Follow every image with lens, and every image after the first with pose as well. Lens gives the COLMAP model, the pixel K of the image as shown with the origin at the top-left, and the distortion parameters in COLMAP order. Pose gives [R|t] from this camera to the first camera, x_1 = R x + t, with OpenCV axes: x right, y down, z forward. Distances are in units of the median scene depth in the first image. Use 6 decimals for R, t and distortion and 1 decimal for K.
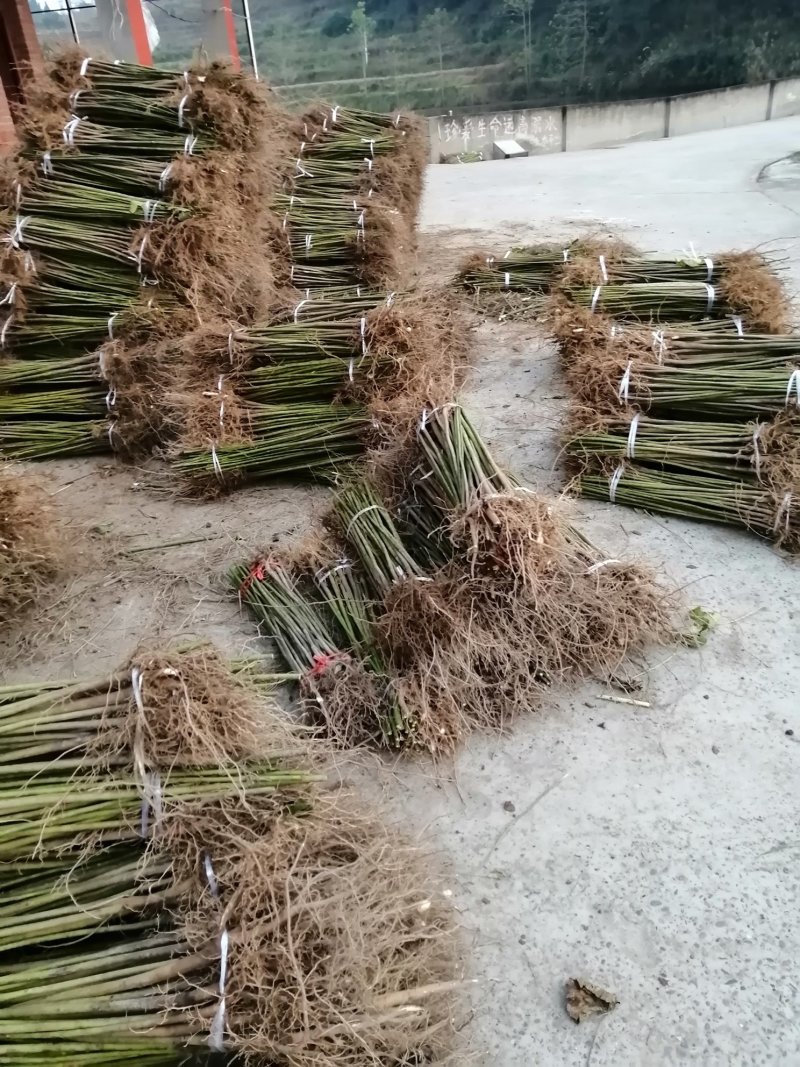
lens RADIAL K [[835.8, 0, 397.7], [0, 835.8, 535.0], [0, 0, 1]] dist [-0.019266, 0.062576]
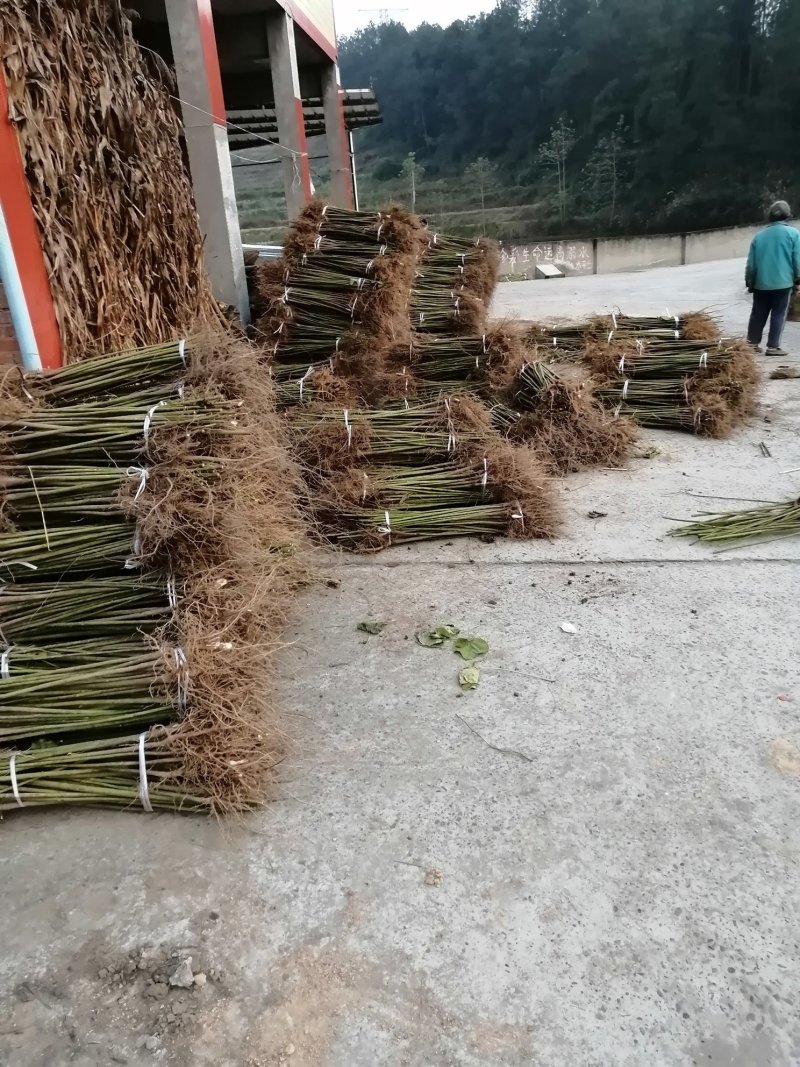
lens RADIAL K [[835.8, 0, 397.7], [0, 835.8, 535.0], [0, 0, 1]] dist [-0.019266, 0.062576]
pose [[0.998938, 0.022019, -0.040475, -0.121502], [-0.027246, 0.990675, -0.133495, 0.363095], [0.037158, 0.134456, 0.990223, -0.666509]]
